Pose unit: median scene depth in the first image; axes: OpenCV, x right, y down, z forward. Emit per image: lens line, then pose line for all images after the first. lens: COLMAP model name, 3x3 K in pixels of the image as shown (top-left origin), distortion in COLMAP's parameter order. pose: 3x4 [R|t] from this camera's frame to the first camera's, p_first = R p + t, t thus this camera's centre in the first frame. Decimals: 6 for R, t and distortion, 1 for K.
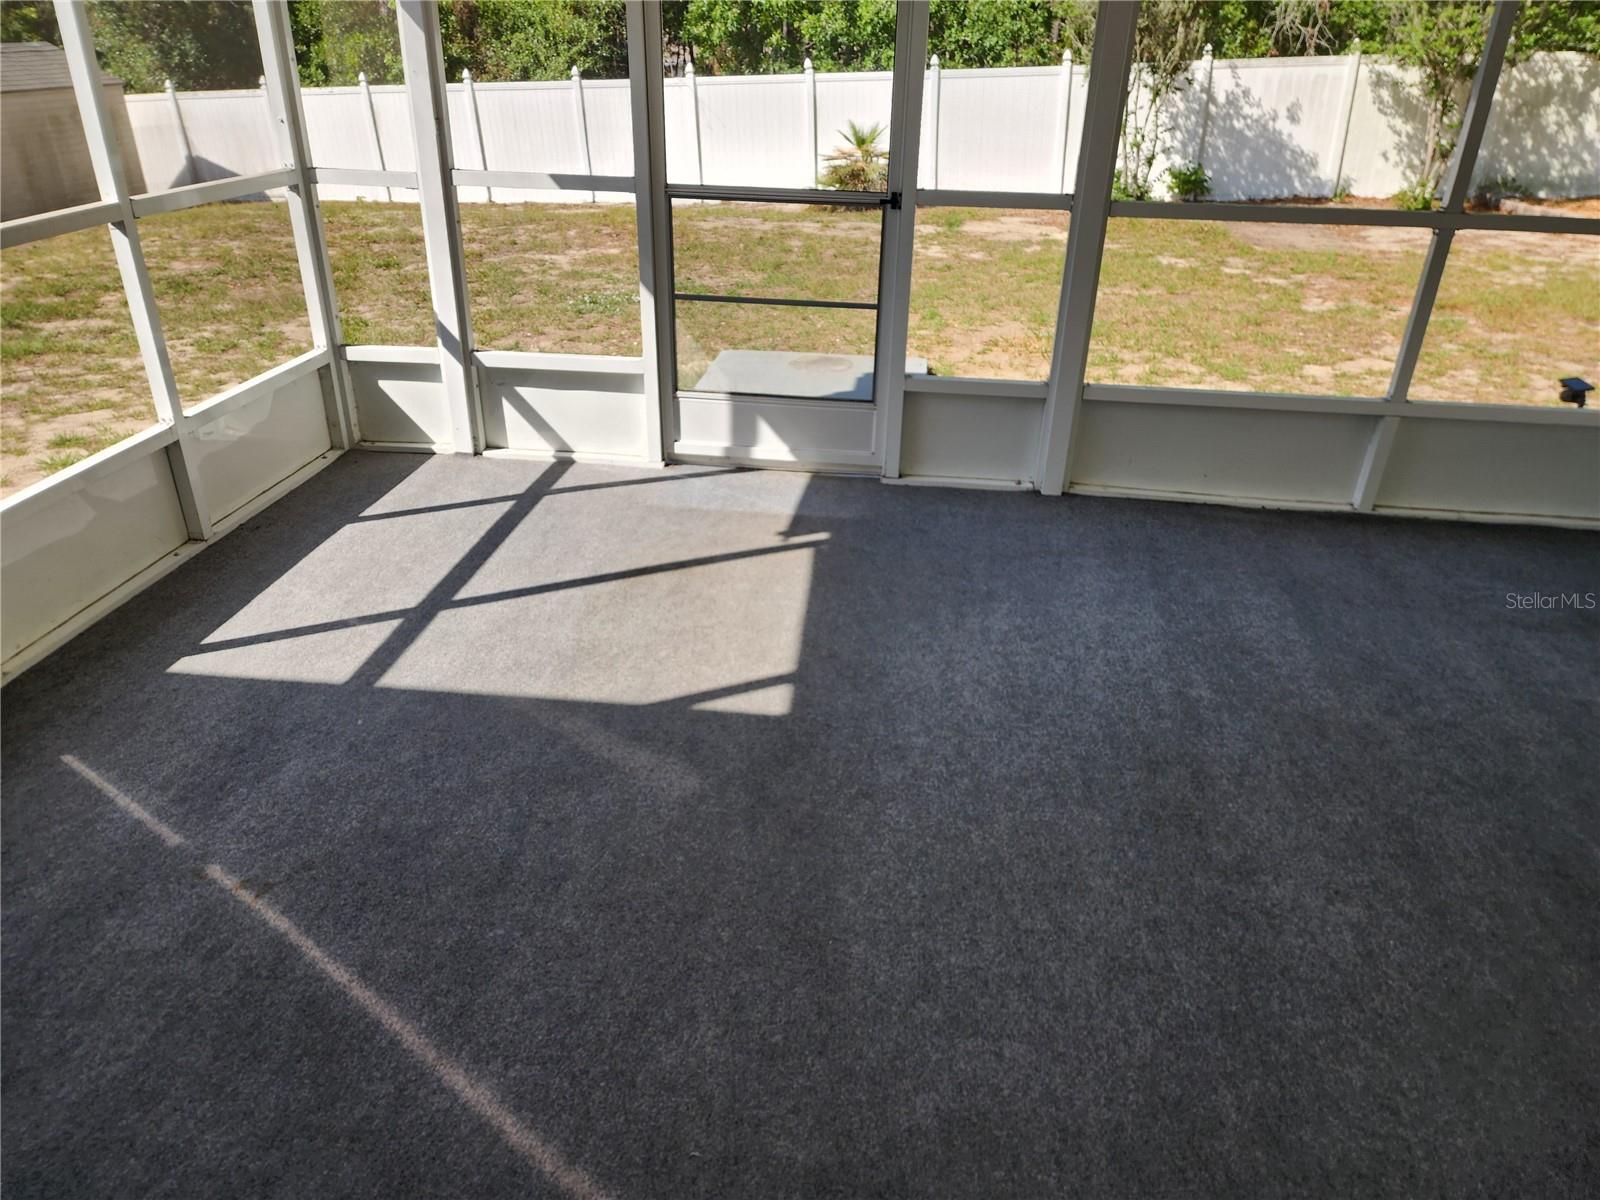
lens RADIAL K [[1063.0, 0, 803.1], [0, 1063.0, 593.4], [0, 0, 1]] dist [0.084087, -0.076718]
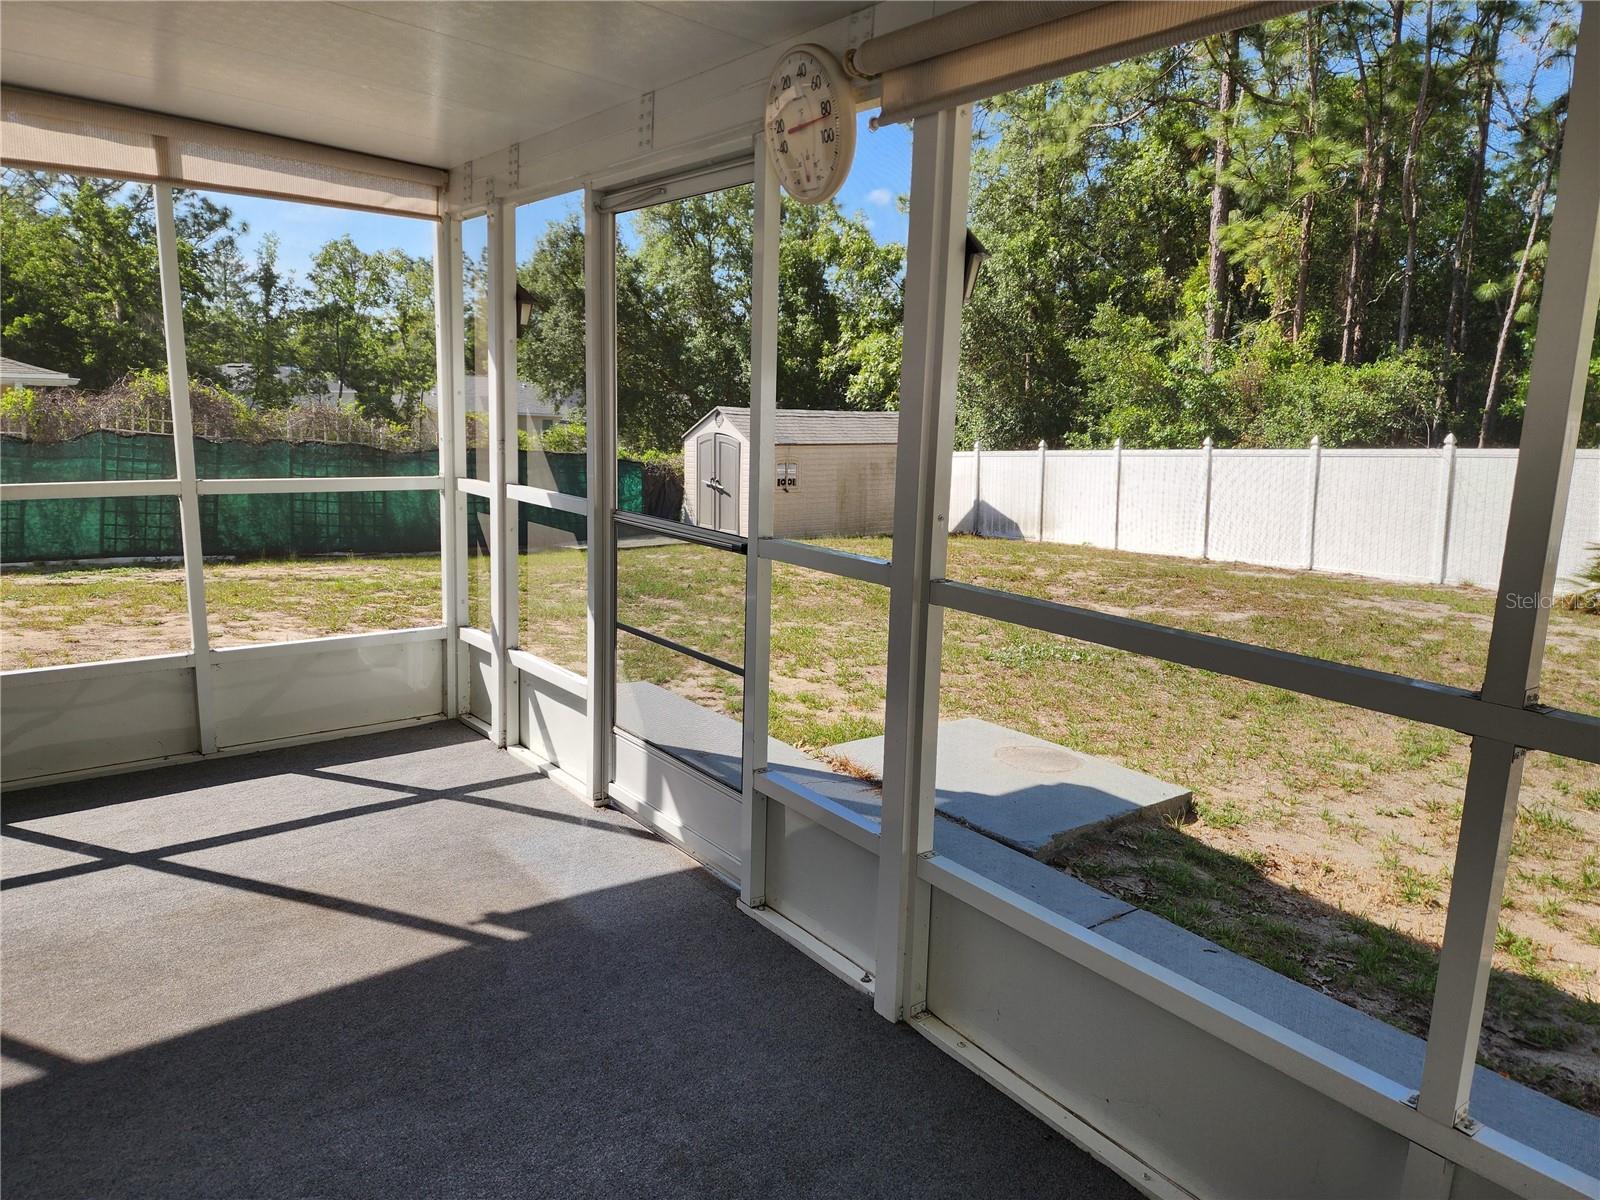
lens RADIAL K [[1063.0, 0, 792.2], [0, 1063.0, 596.2], [0, 0, 1]] dist [0.084087, -0.076718]
pose [[0.706807, 0.130253, -0.695312, 0.585536], [-0.335571, 0.927011, -0.167461, -0.191821], [0.622749, 0.351689, 0.698927, 0.442099]]
